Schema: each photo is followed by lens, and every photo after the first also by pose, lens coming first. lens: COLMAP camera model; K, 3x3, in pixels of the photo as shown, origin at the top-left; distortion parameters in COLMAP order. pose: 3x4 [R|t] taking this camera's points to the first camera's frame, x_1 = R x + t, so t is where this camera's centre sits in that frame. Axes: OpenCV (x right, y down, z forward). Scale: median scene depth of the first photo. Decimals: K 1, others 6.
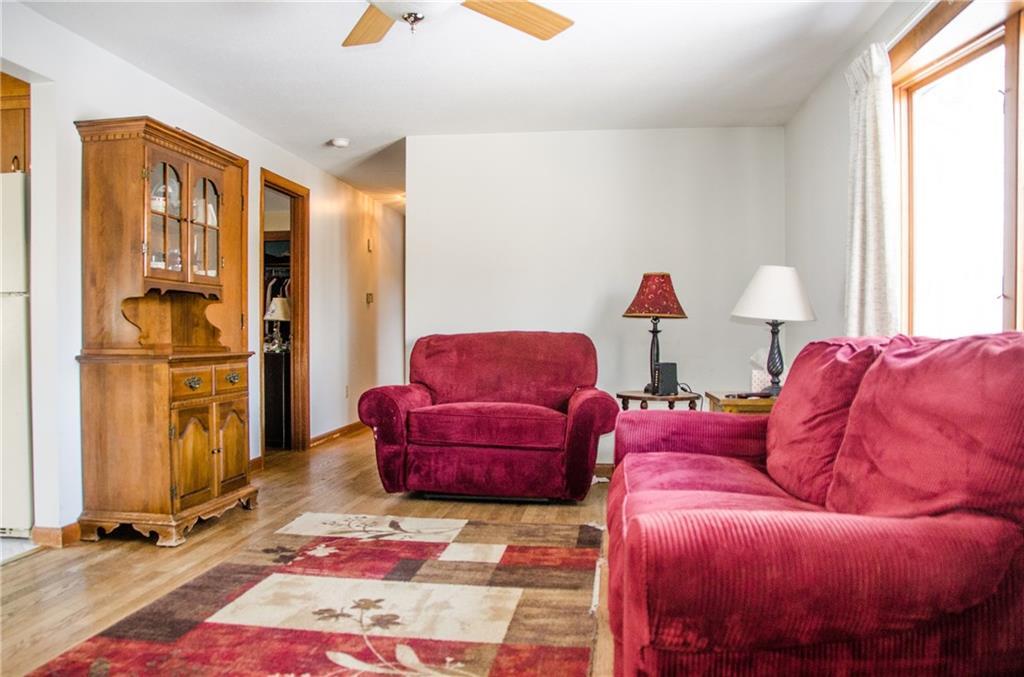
lens RADIAL K [[801.8, 0, 488.3], [0, 801.8, 343.8], [0, 0, 1]] dist [-0.113694, 0.034763]
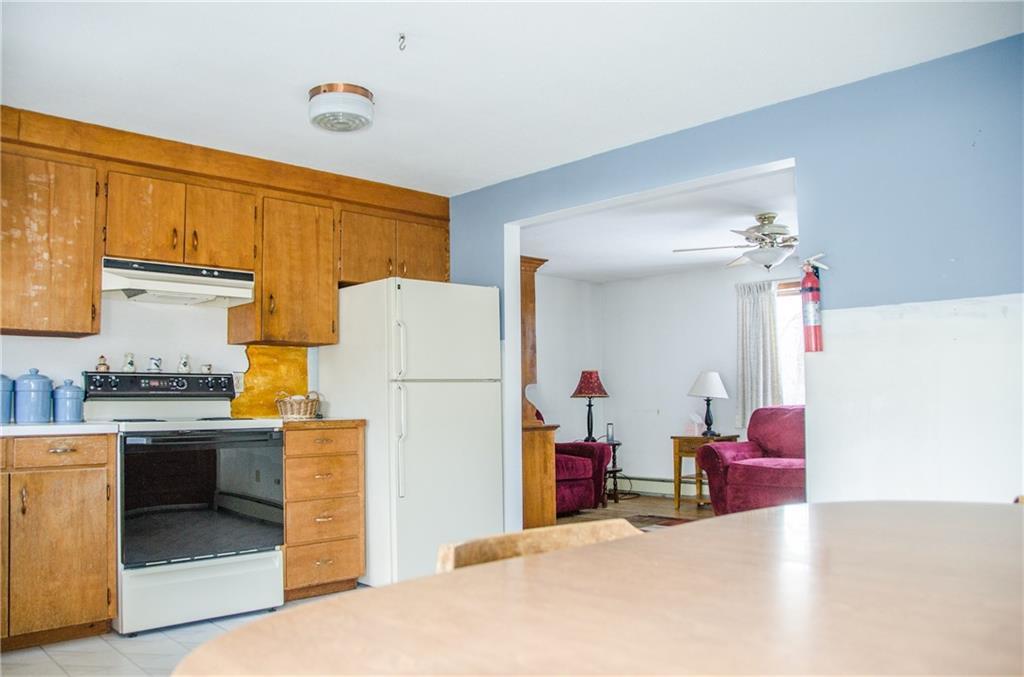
lens RADIAL K [[801.8, 0, 516.9], [0, 801.8, 341.5], [0, 0, 1]] dist [-0.113694, 0.034763]
pose [[0.604635, 0.052495, 0.794771, -1.851197], [0.023258, 0.996237, -0.083495, -0.018895], [-0.796163, 0.068969, 0.601139, 0.171268]]
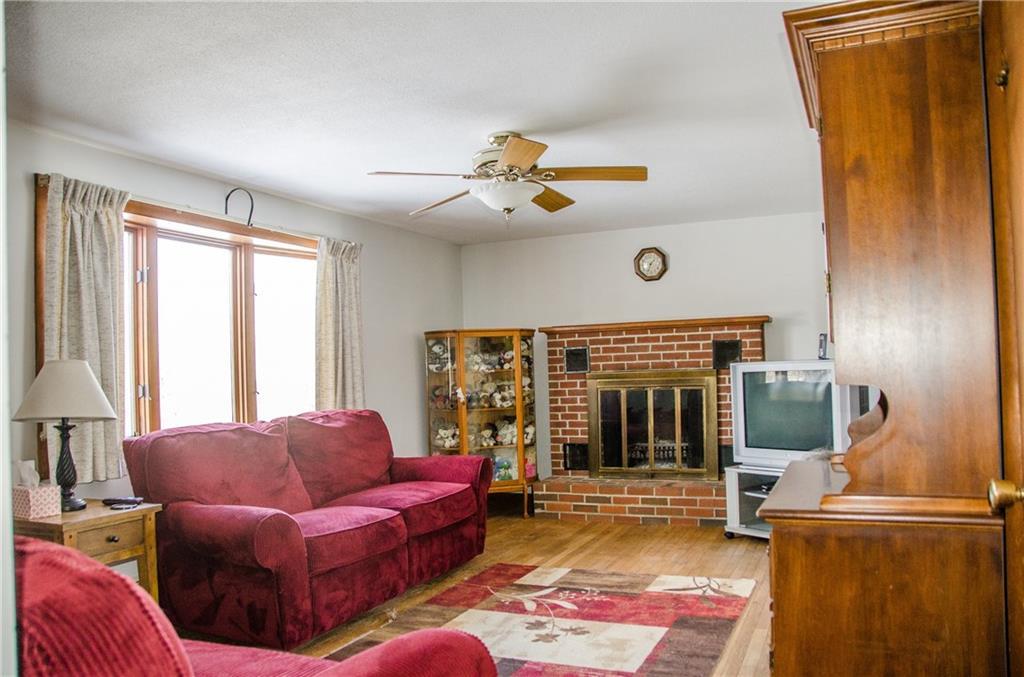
lens RADIAL K [[801.8, 0, 505.8], [0, 801.8, 340.9], [0, 0, 1]] dist [-0.113694, 0.034763]
pose [[-0.962674, 0.039780, 0.267726, -0.395453], [0.034798, 0.999122, -0.023330, -0.098530], [-0.268419, -0.013143, -0.963213, 1.983200]]
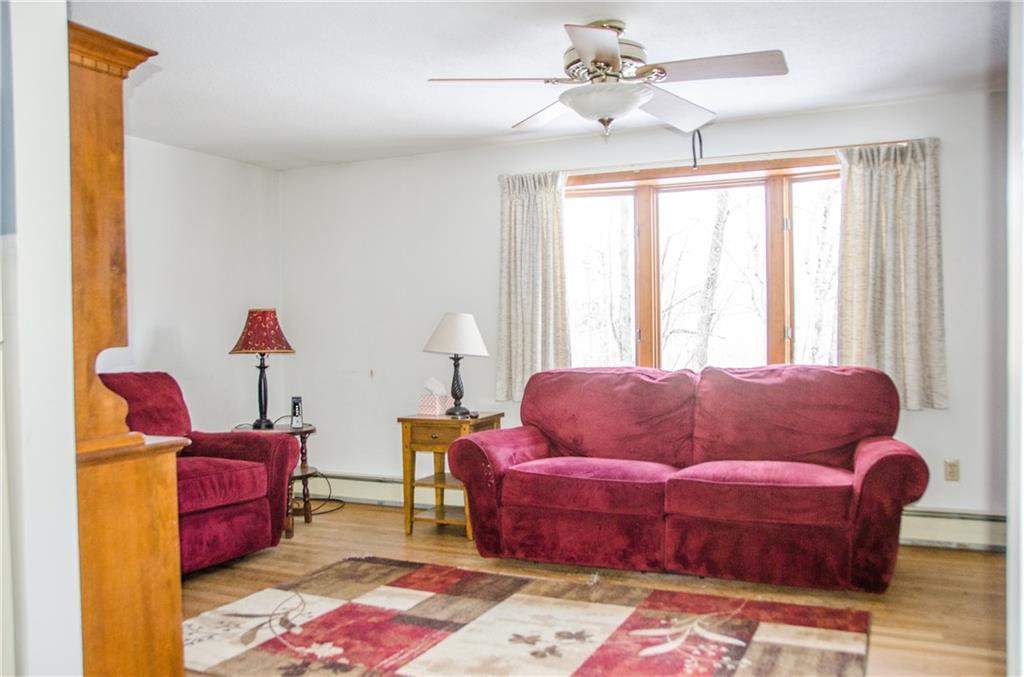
lens RADIAL K [[860.7, 0, 502.5], [0, 860.7, 359.8], [0, 0, 1]] dist [-0.089879, 0.013447]
pose [[0.286578, -0.034427, 0.957438, -1.112876], [0.027898, 0.999230, 0.027579, -0.069839], [-0.957651, 0.018807, 0.287318, 0.619143]]
